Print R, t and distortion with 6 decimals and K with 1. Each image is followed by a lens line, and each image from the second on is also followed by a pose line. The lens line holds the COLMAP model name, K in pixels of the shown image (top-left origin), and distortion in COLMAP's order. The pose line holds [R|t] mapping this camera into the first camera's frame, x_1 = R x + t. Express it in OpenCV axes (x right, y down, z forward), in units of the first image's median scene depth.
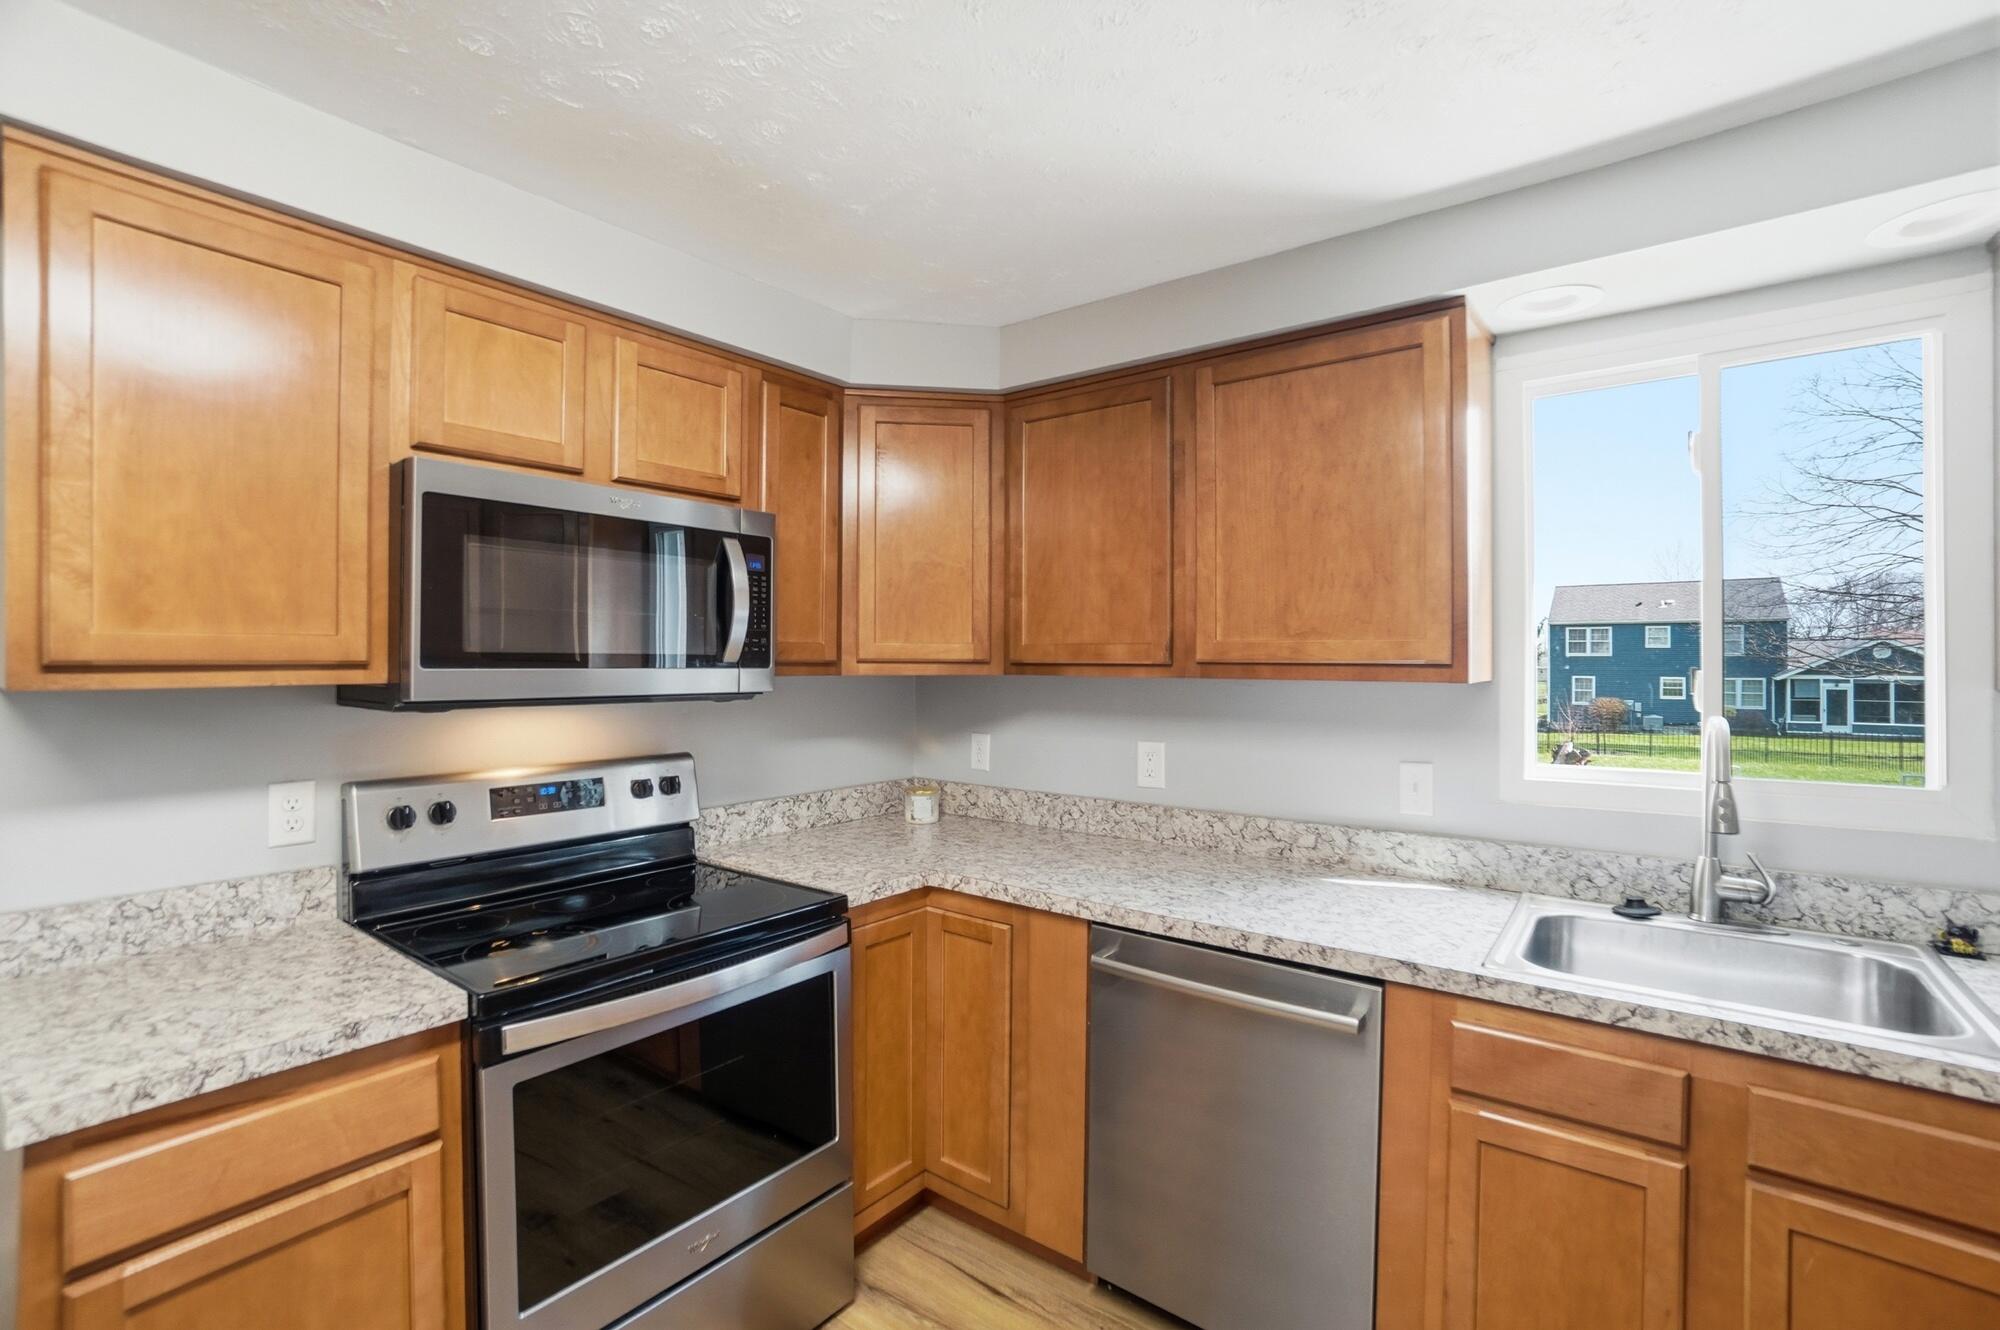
lens RADIAL K [[883.8, 0, 1001.6], [0, 883.8, 663.0], [0, 0, 1]] dist [-0.045876, 0.014662]
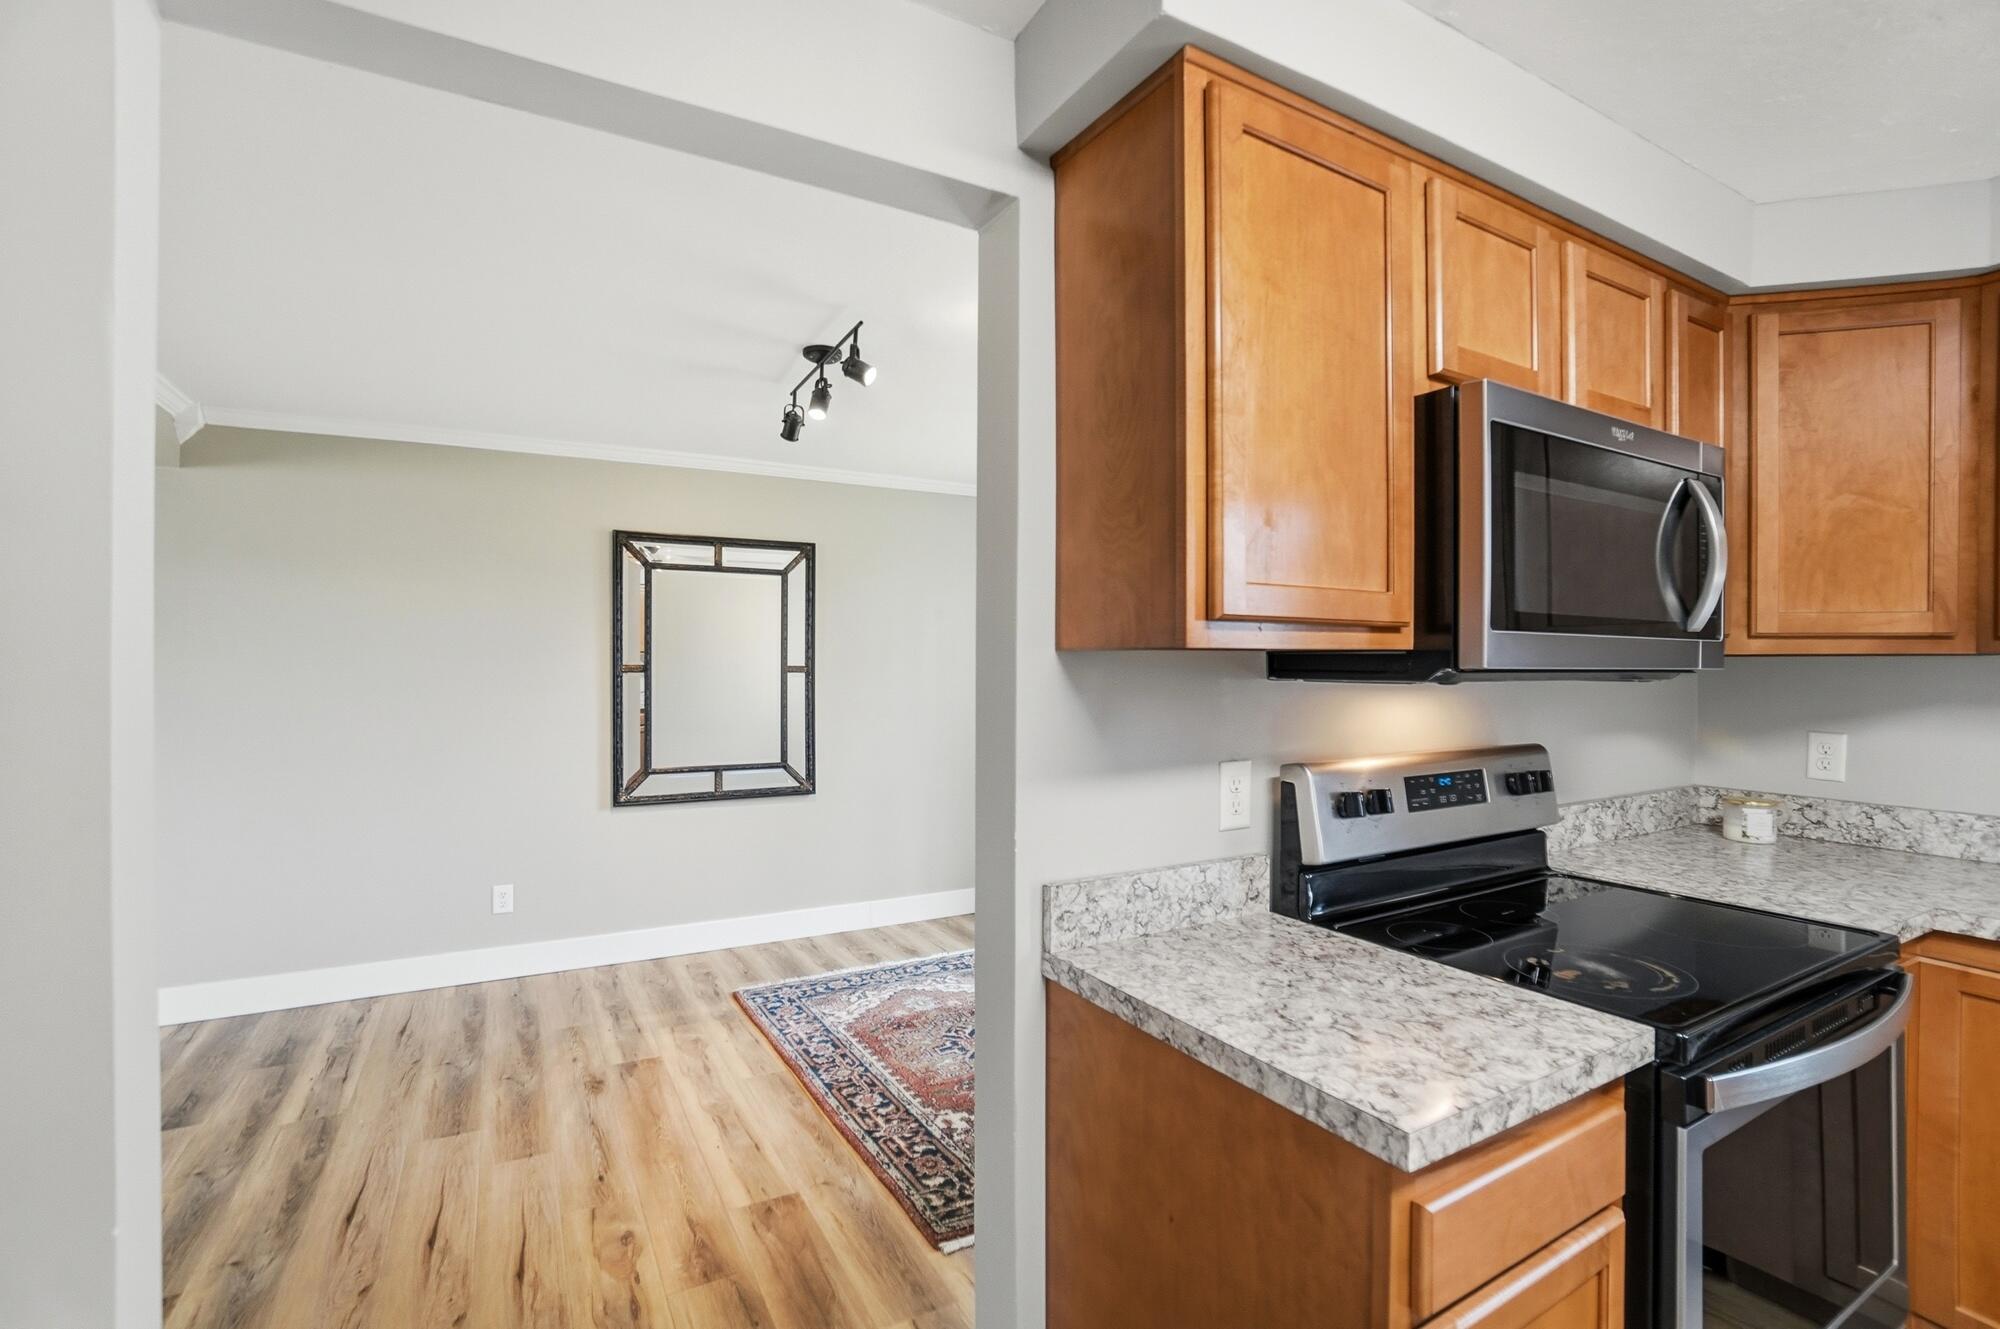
lens RADIAL K [[883.8, 0, 1007.9], [0, 883.8, 669.3], [0, 0, 1]] dist [-0.045876, 0.014662]
pose [[0.921128, 0.002136, -0.389255, -0.584142], [-0.000788, 0.999993, 0.003623, 0.030912], [0.389260, -0.003031, 0.921123, 0.024160]]
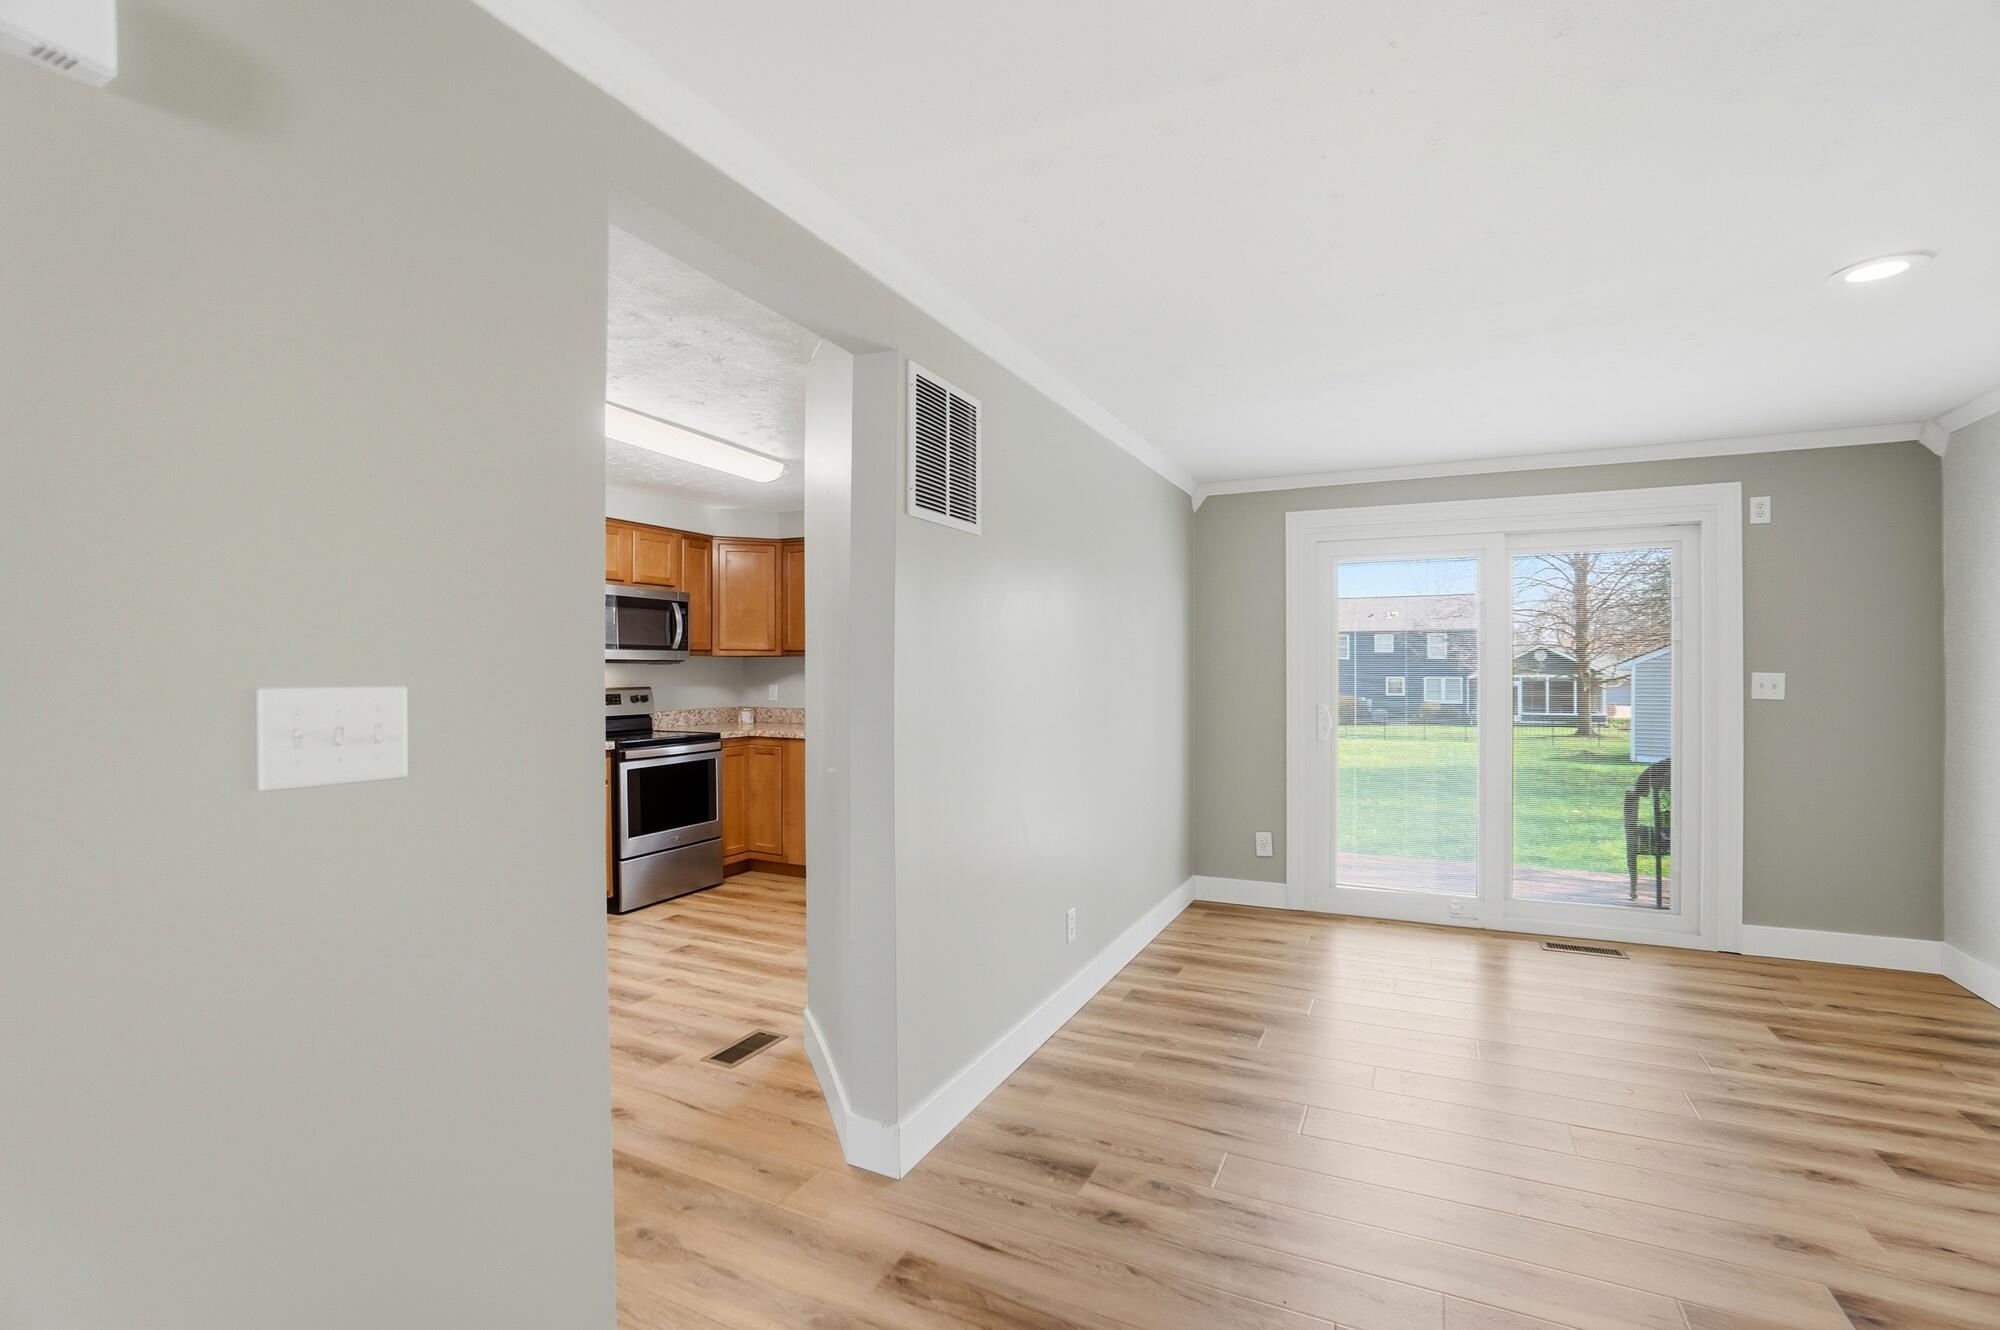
lens RADIAL K [[883.8, 0, 1032.9], [0, 883.8, 664.2], [0, 0, 1]] dist [-0.045876, 0.014662]
pose [[0.970026, -0.002616, 0.242987, 0.105339], [0.003471, 0.999989, -0.003090, 0.058627], [-0.242976, 0.003841, 0.970025, -1.894719]]
